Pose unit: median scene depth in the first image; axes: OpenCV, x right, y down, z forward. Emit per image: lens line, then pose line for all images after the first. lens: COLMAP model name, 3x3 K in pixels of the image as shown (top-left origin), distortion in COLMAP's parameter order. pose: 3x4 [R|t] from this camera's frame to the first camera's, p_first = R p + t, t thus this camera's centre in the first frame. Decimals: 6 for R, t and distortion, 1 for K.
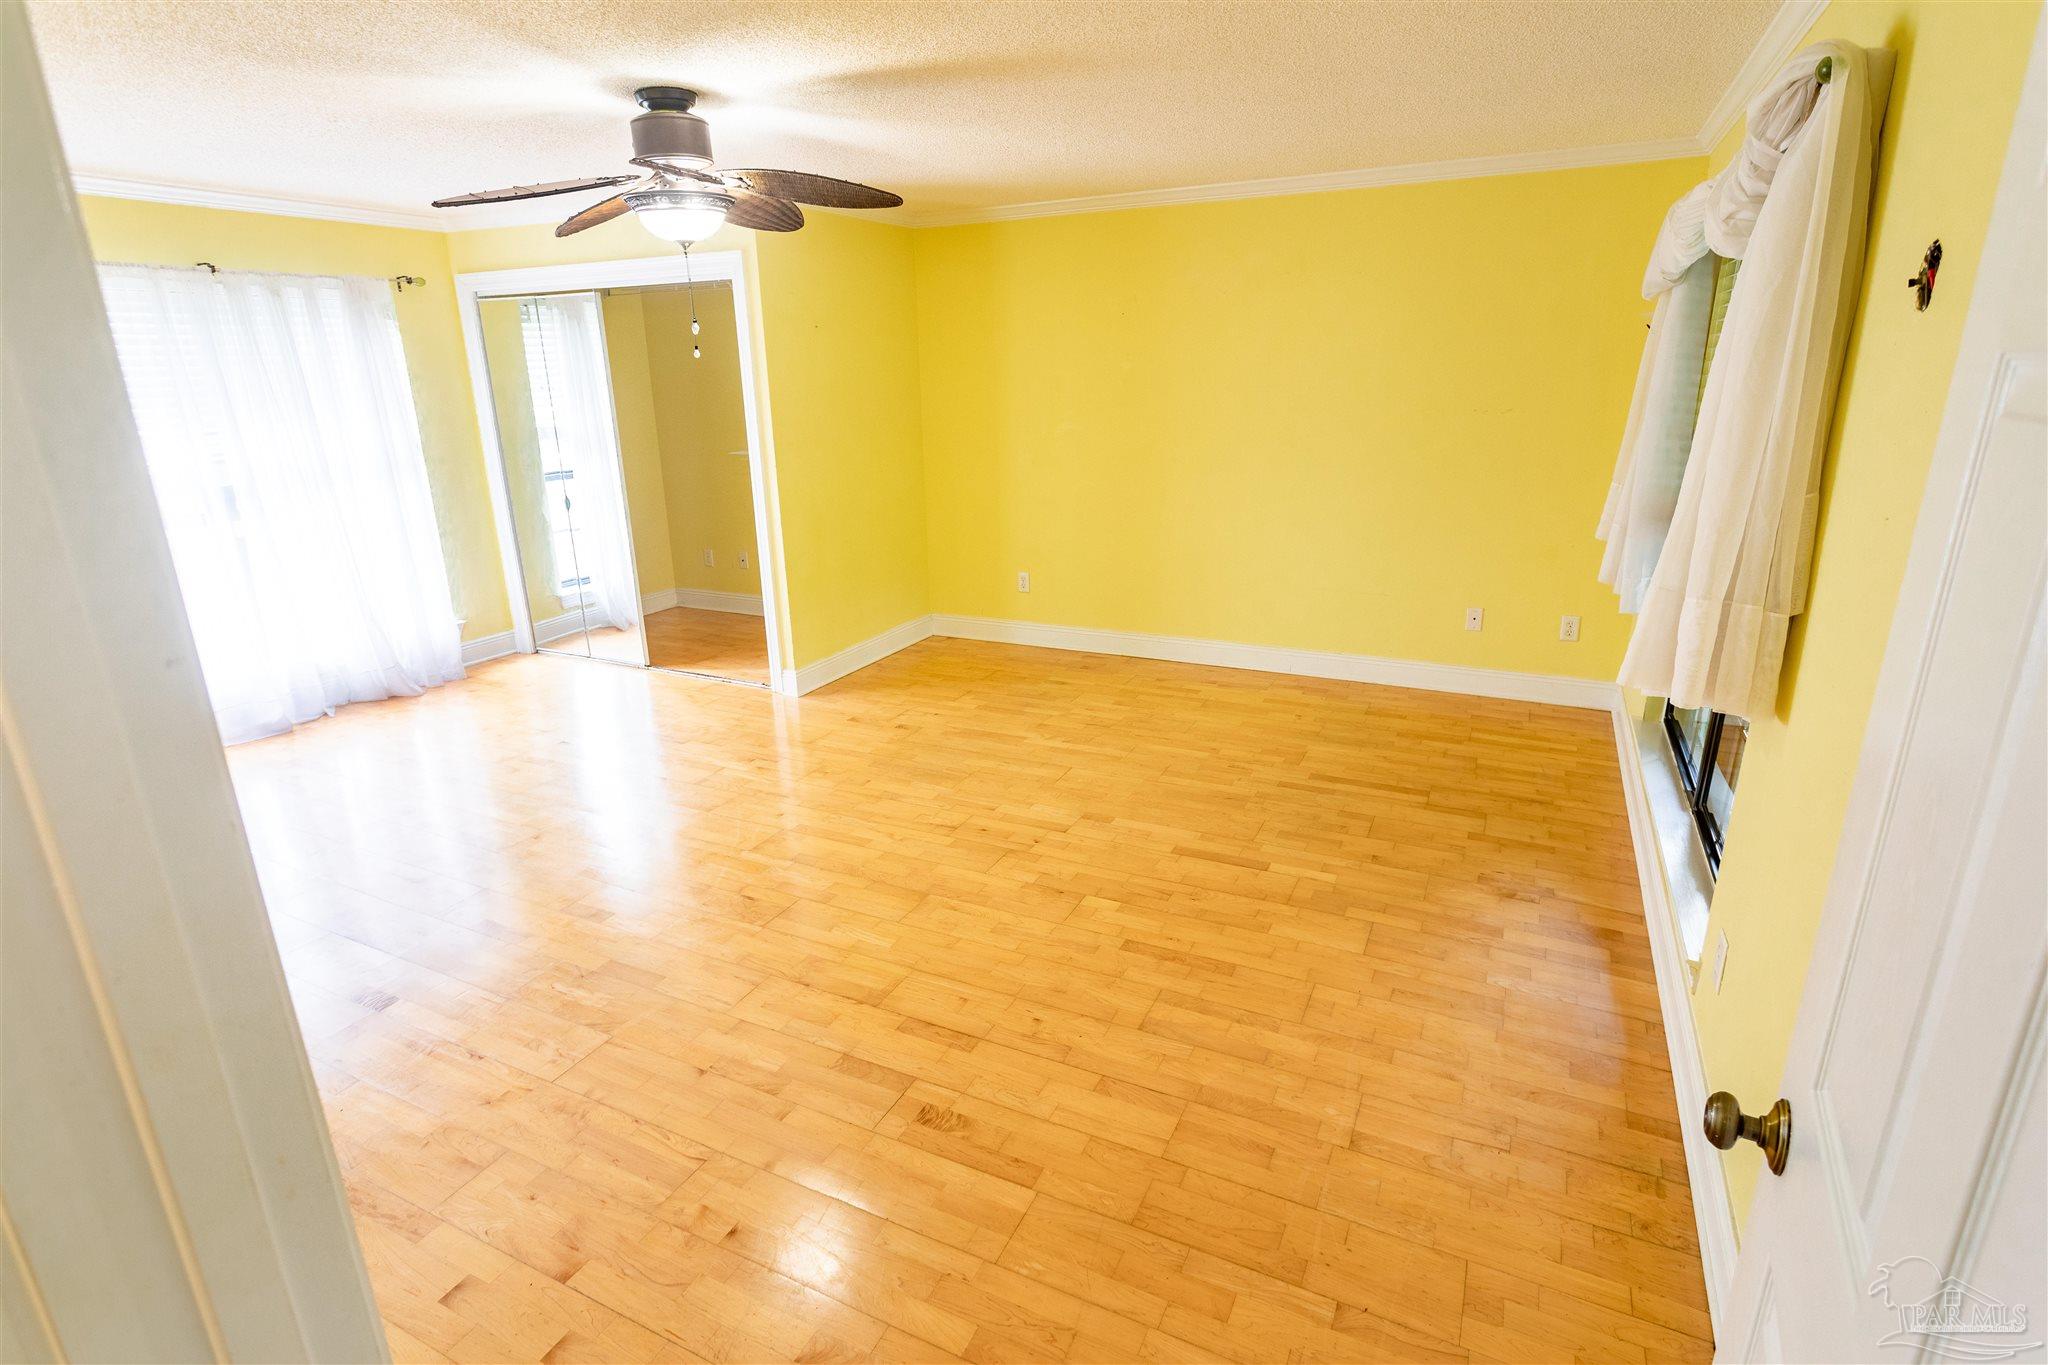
lens RADIAL K [[1048.0, 0, 1012.0], [0, 1048.0, 686.5], [0, 0, 1]] dist [0.001597, -0.000212]
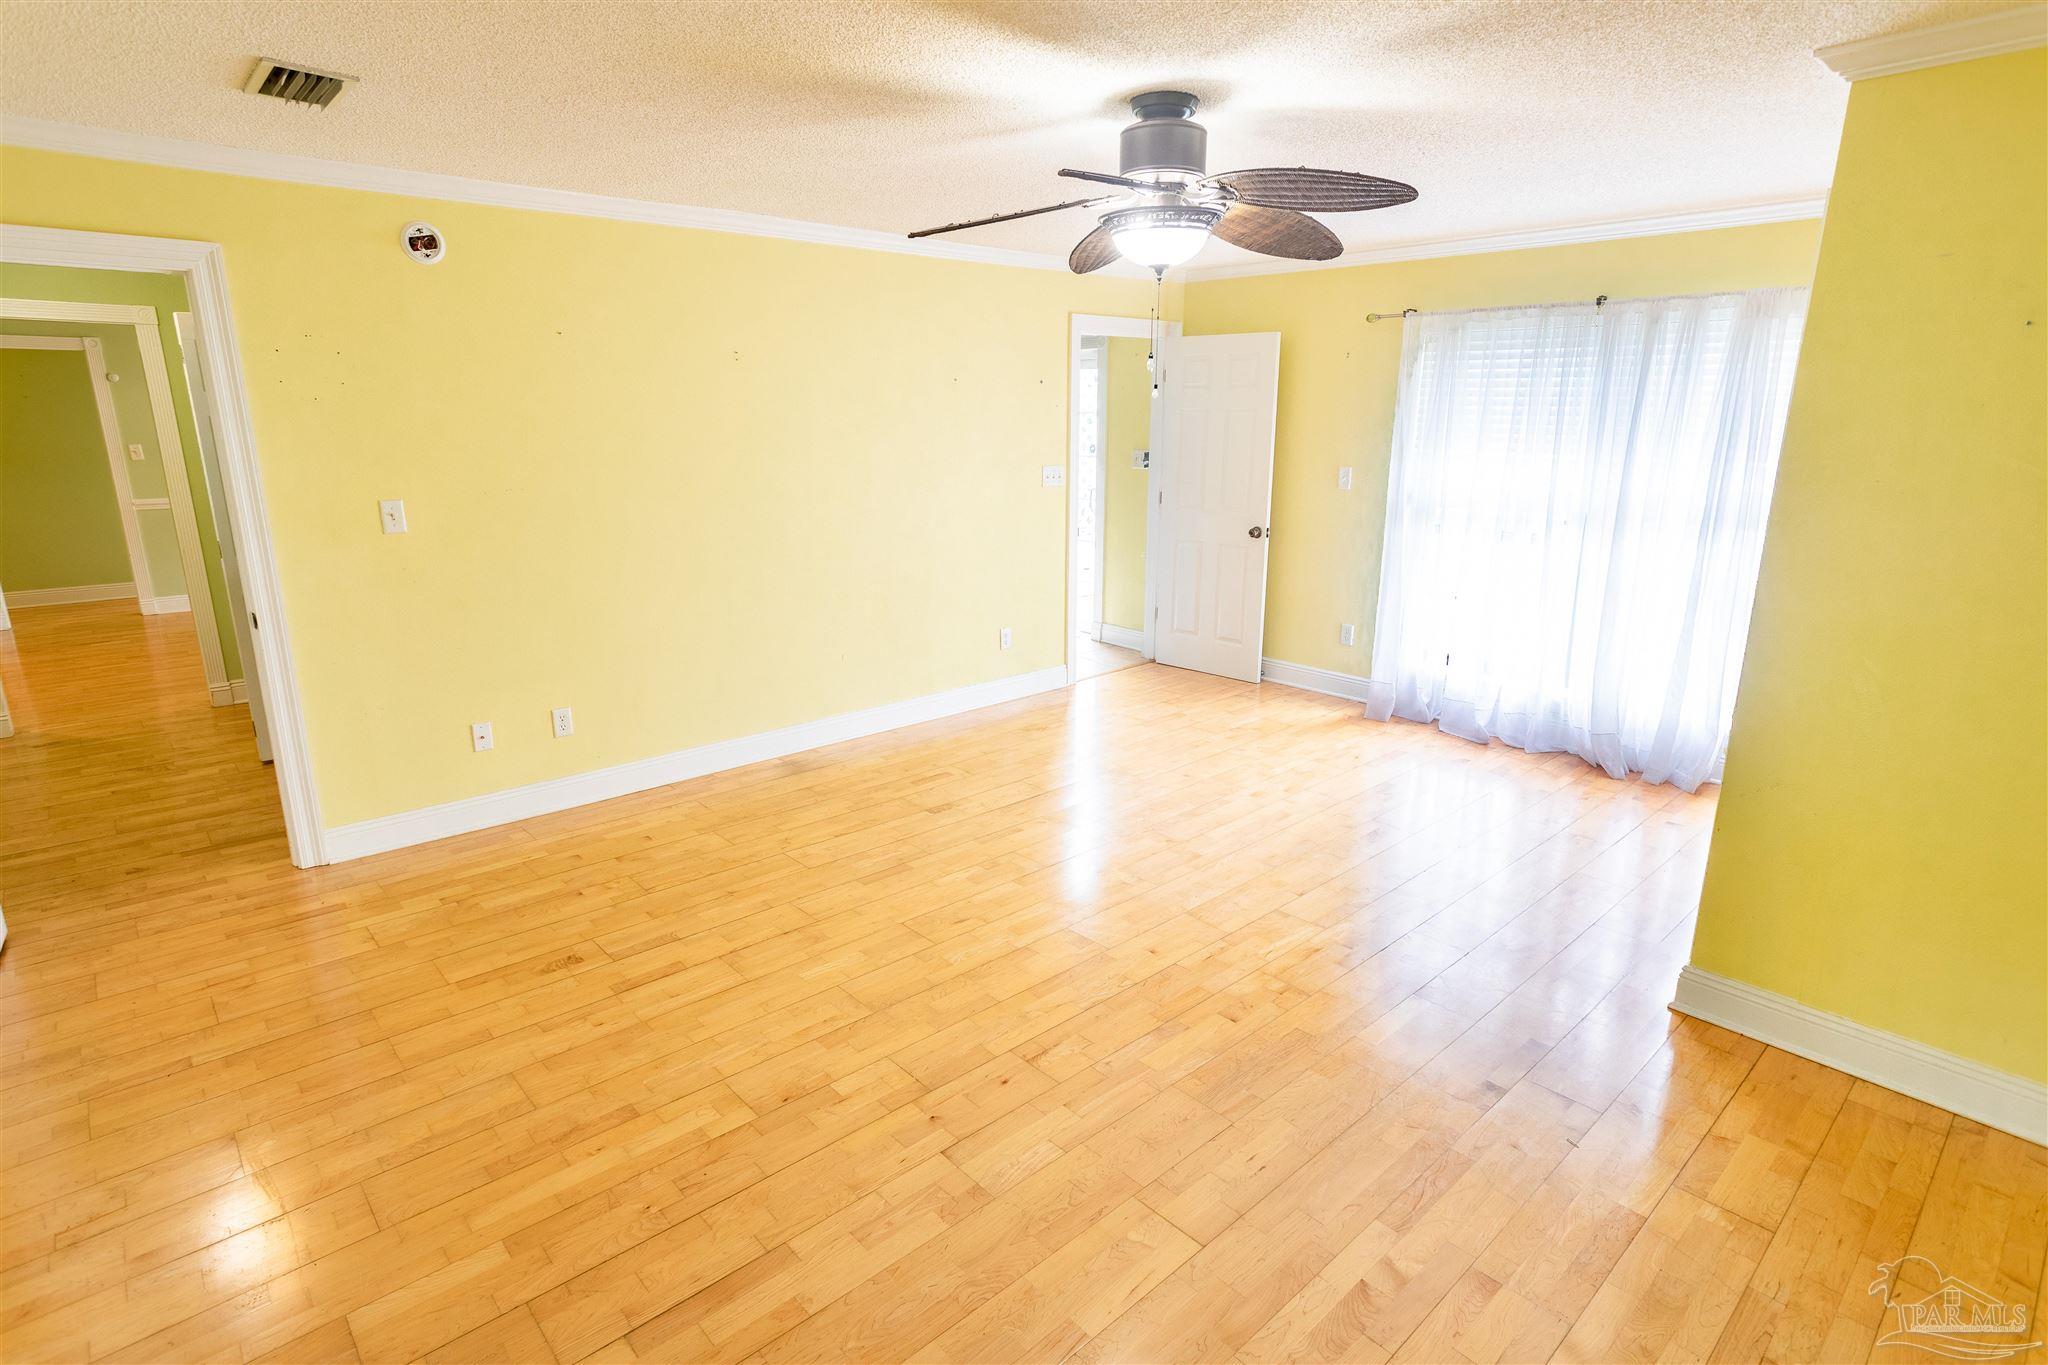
lens RADIAL K [[1048.0, 0, 1011.6], [0, 1048.0, 681.8], [0, 0, 1]] dist [0.001597, -0.000212]
pose [[-0.371264, 0.258075, -0.891942, 0.574302], [-0.269058, 0.889485, 0.369357, -0.390800], [0.888690, 0.377113, -0.260797, 1.202999]]
